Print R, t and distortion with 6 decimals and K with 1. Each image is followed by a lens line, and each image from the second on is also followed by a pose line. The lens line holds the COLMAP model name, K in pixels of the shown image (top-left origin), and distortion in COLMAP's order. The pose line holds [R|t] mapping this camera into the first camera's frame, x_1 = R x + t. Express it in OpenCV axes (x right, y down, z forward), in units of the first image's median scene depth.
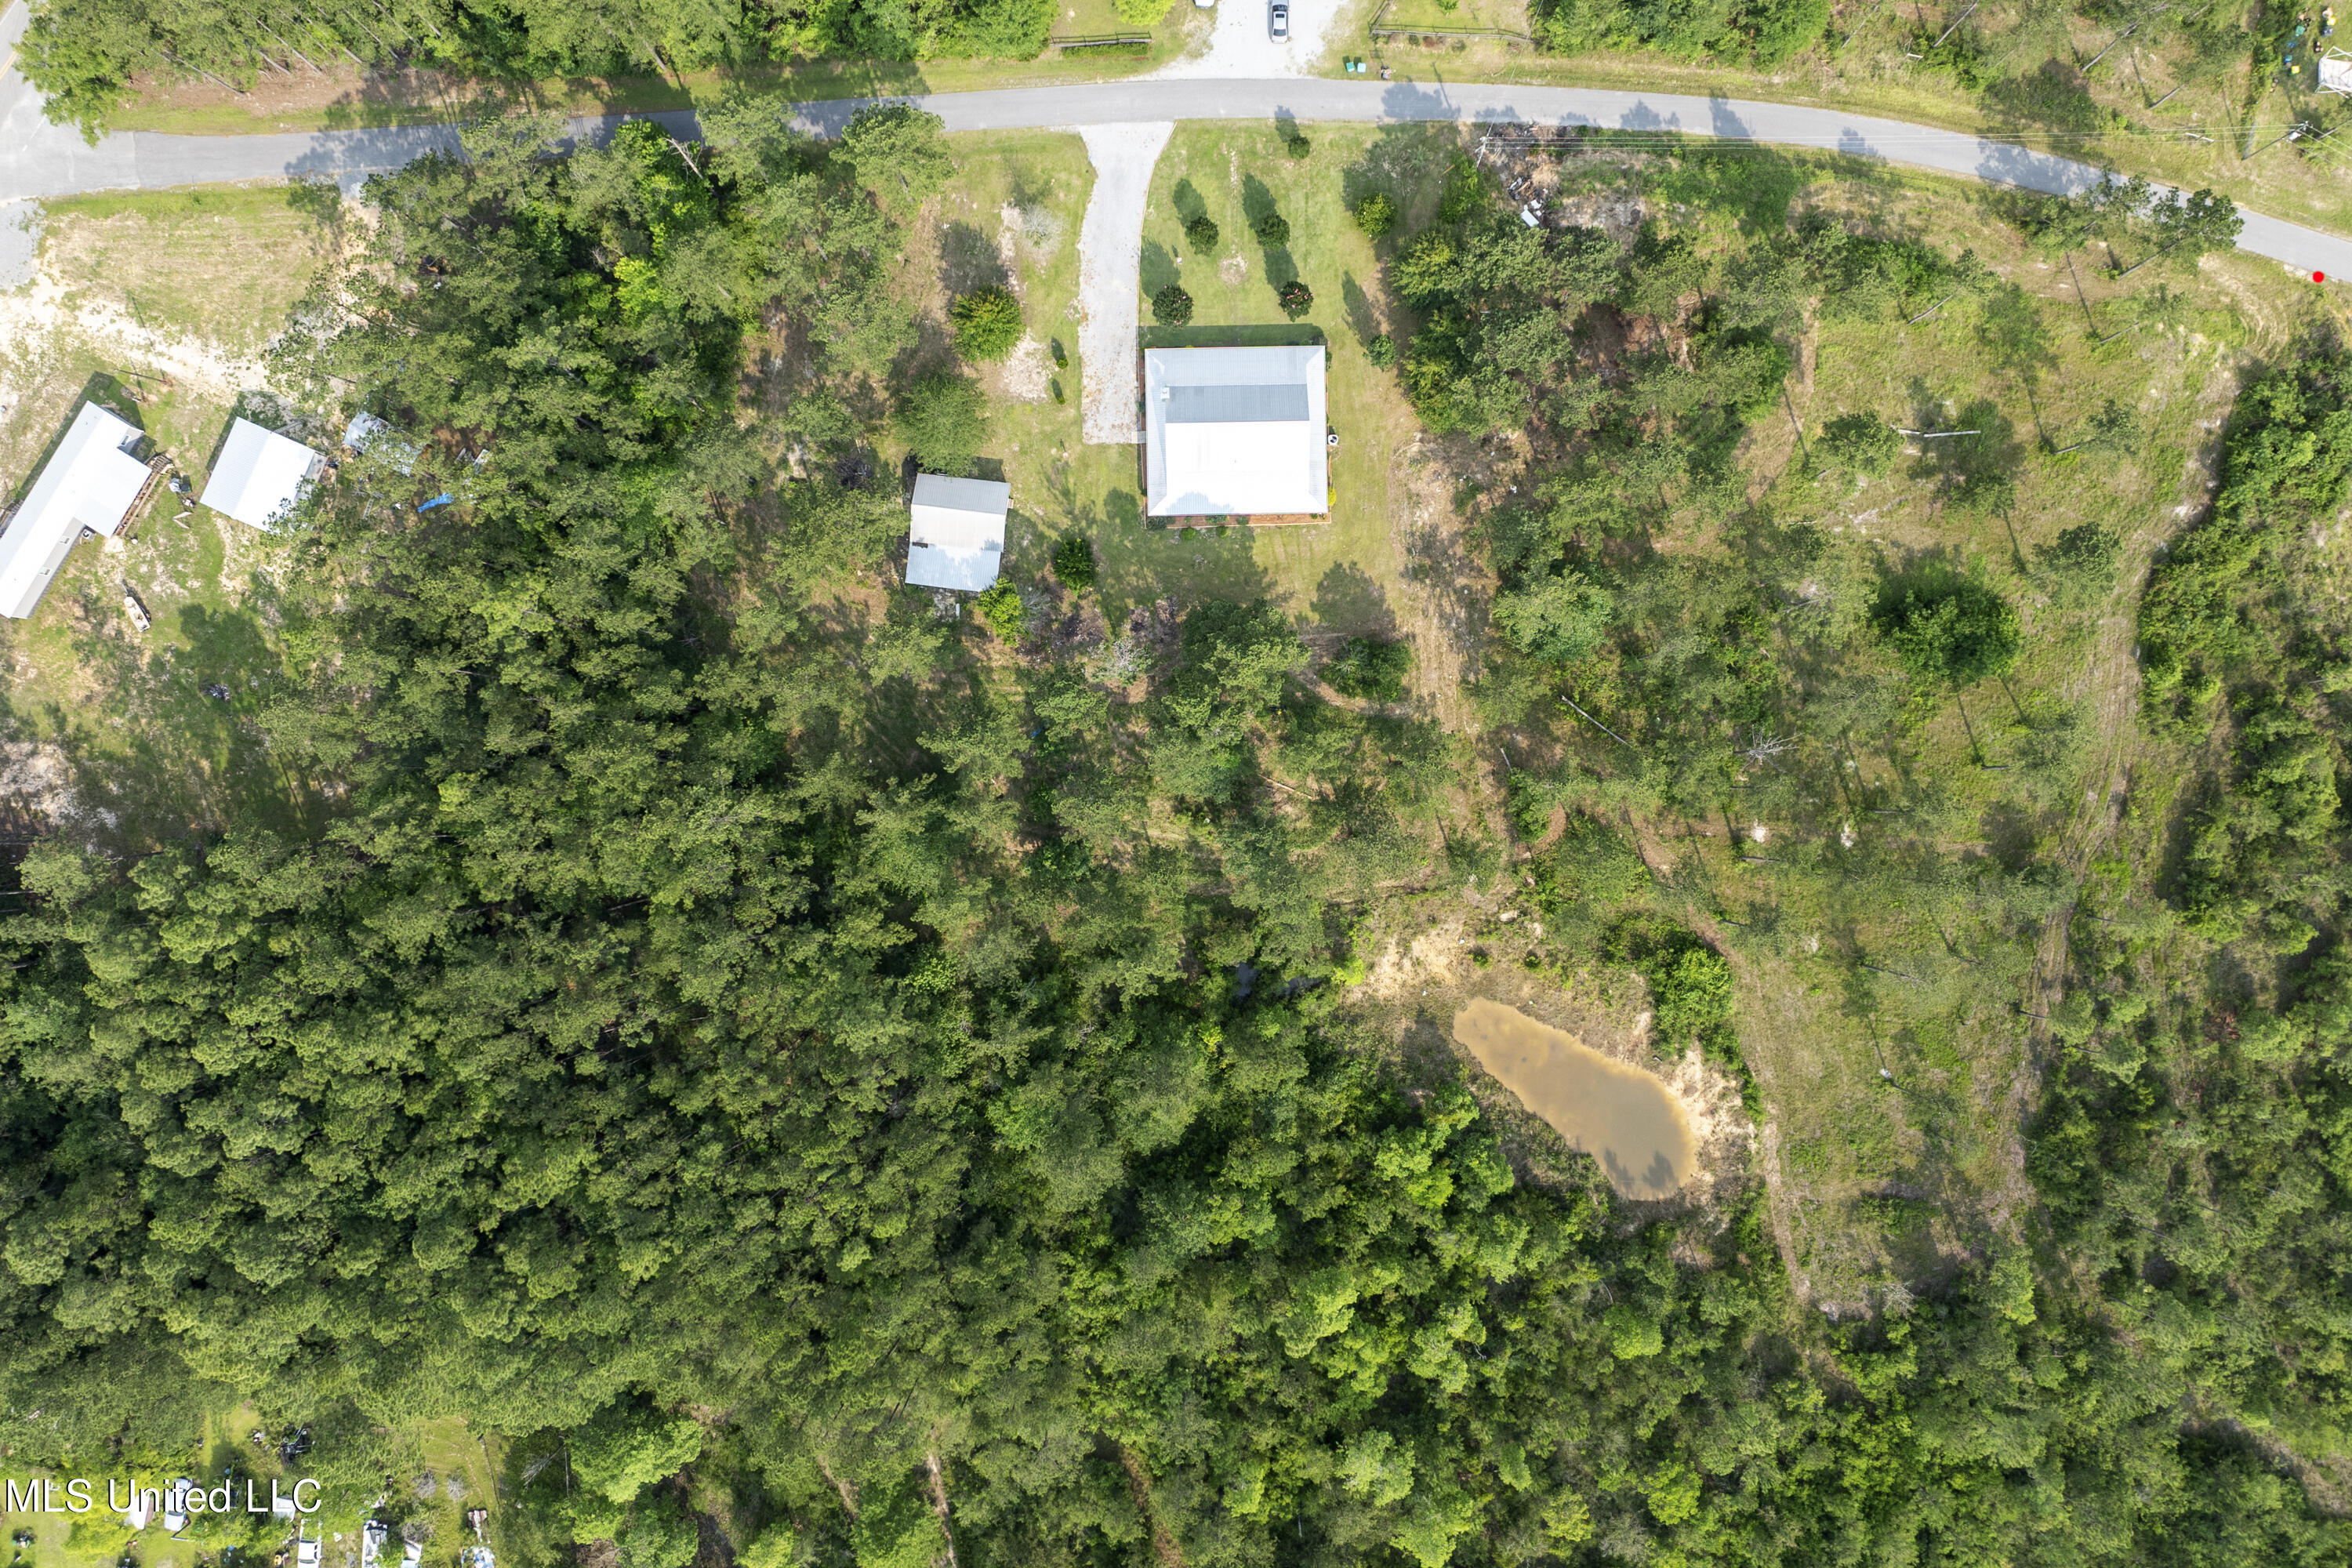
lens RADIAL K [[1654.9, 0, 1236.3], [0, 1654.9, 781.5], [0, 0, 1]] dist [-0.020493, 0.001628]
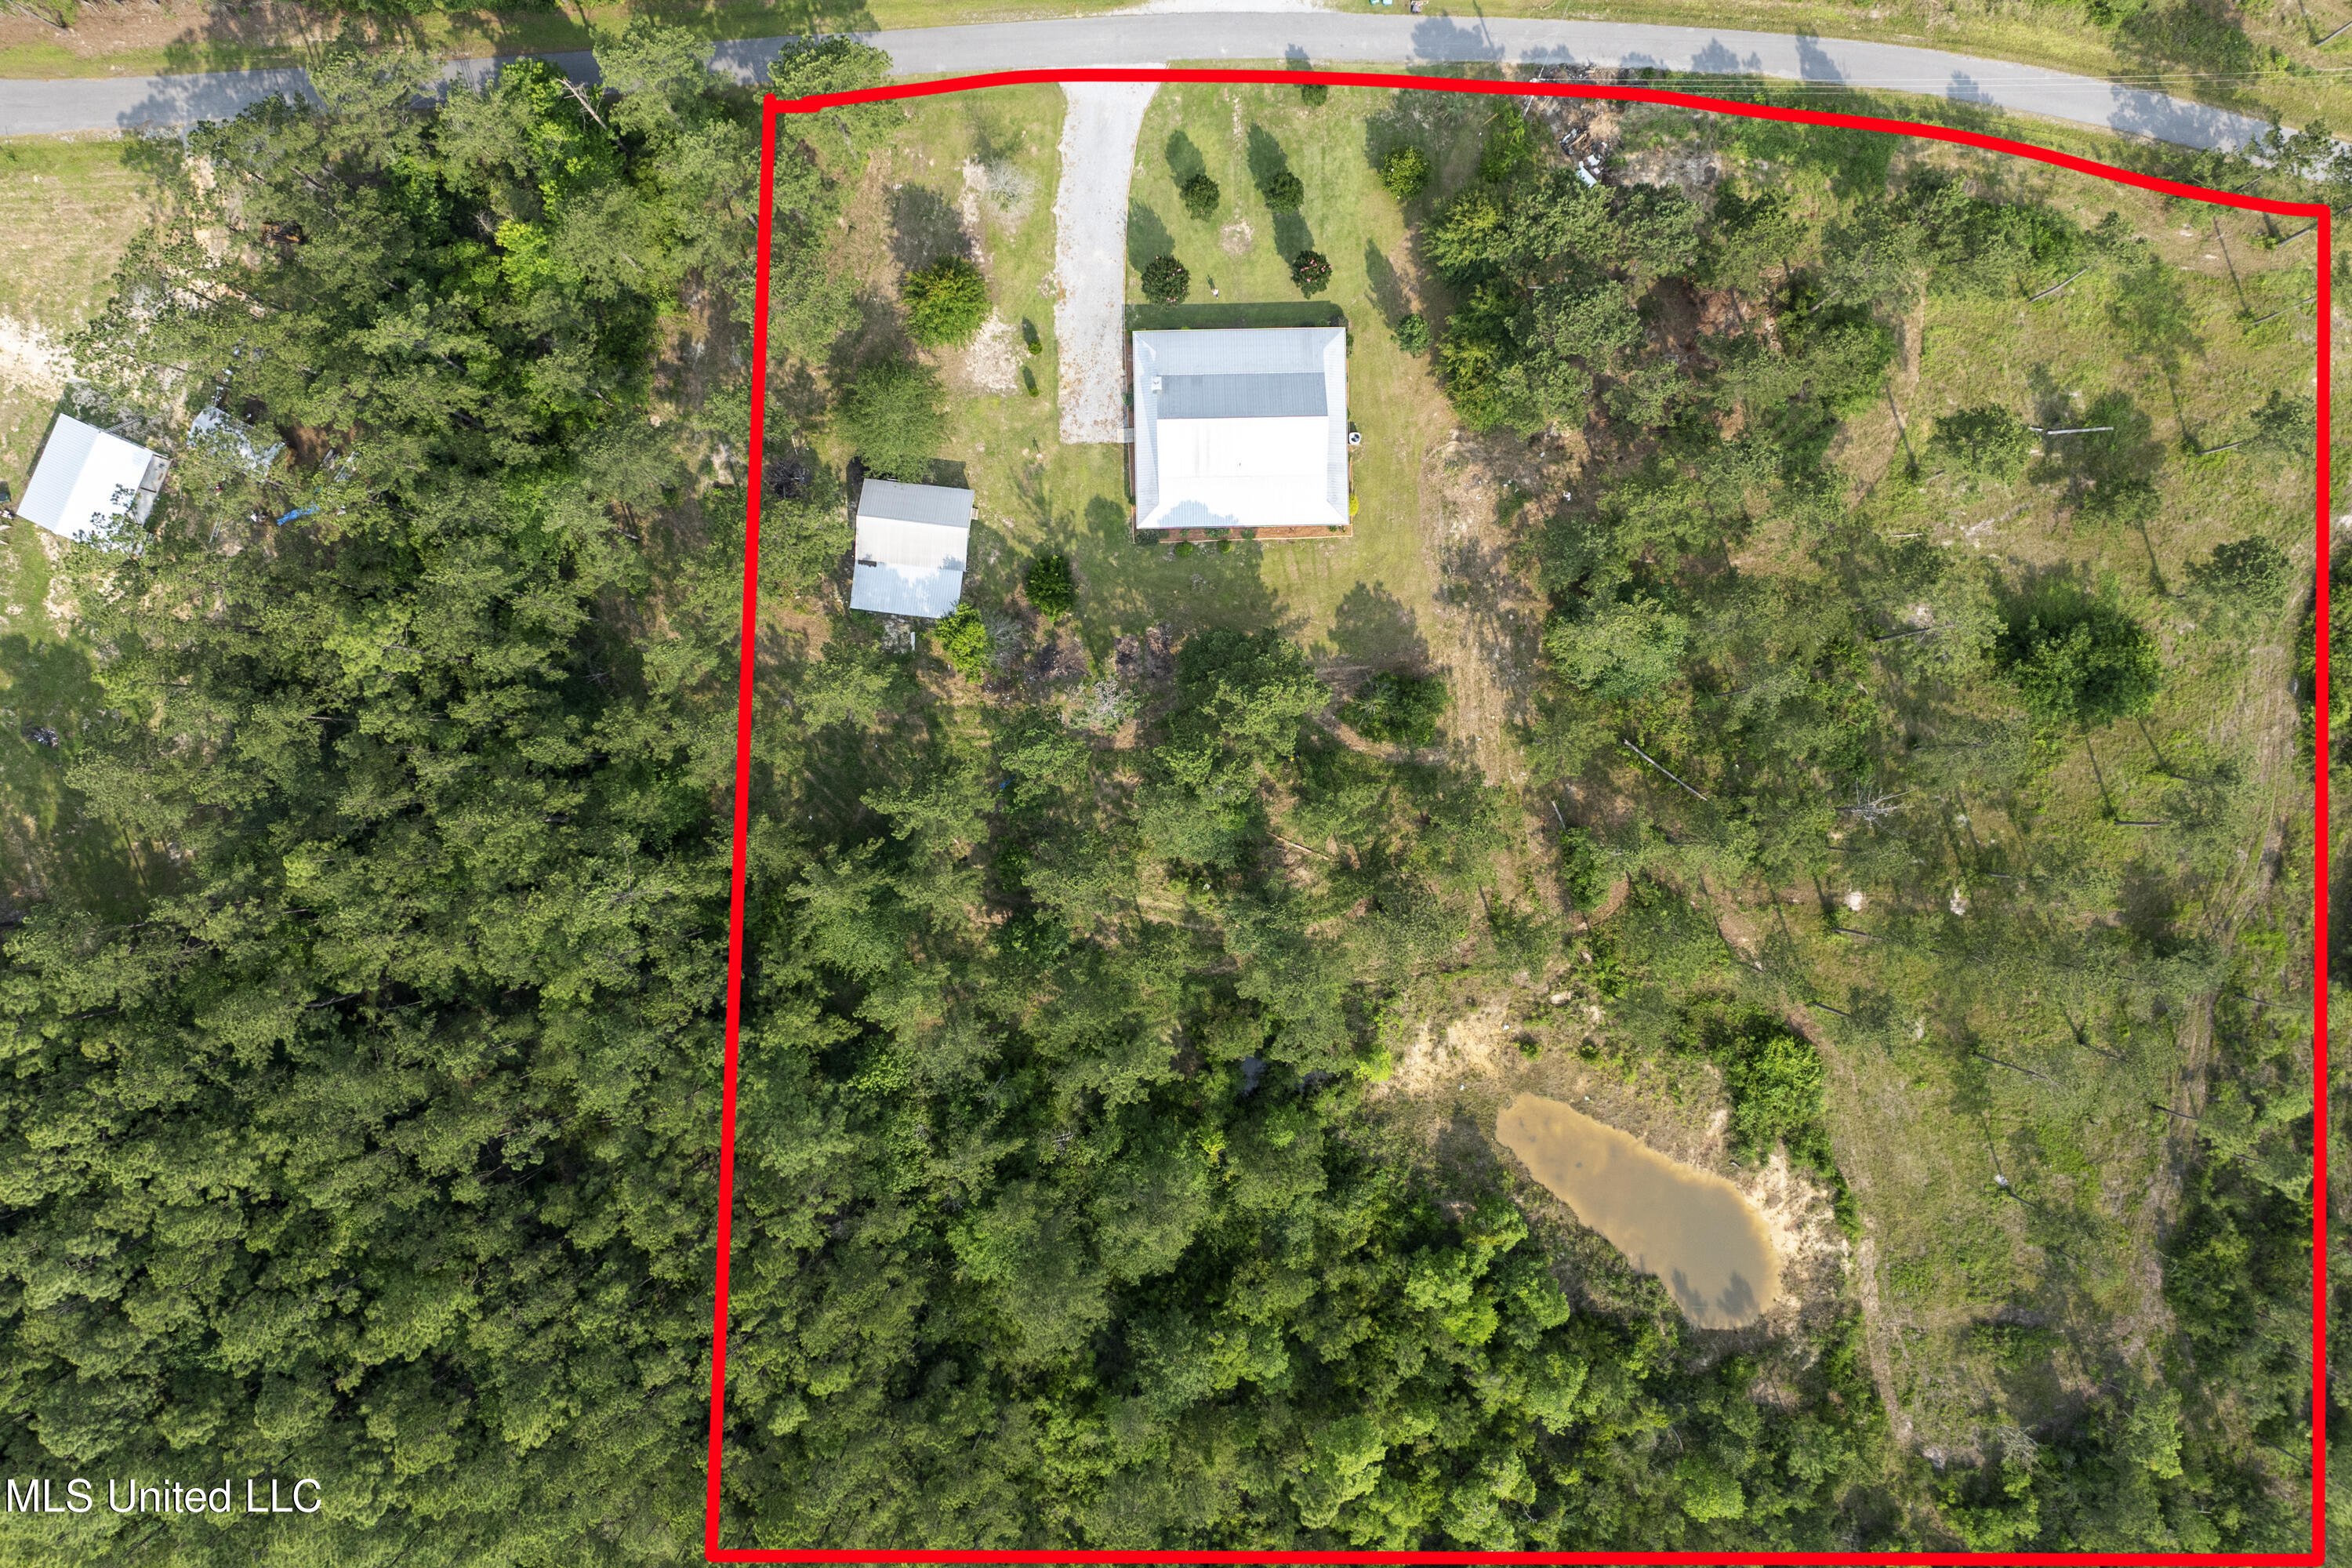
lens RADIAL K [[1654.9, 0, 1236.3], [0, 1654.9, 781.5], [0, 0, 1]] dist [-0.020493, 0.001628]
pose [[0.999996, -0.001472, 0.002275, -0.004551], [0.001458, 0.999981, 0.005996, -0.036486], [-0.002283, -0.005993, 0.999979, 0.153757]]
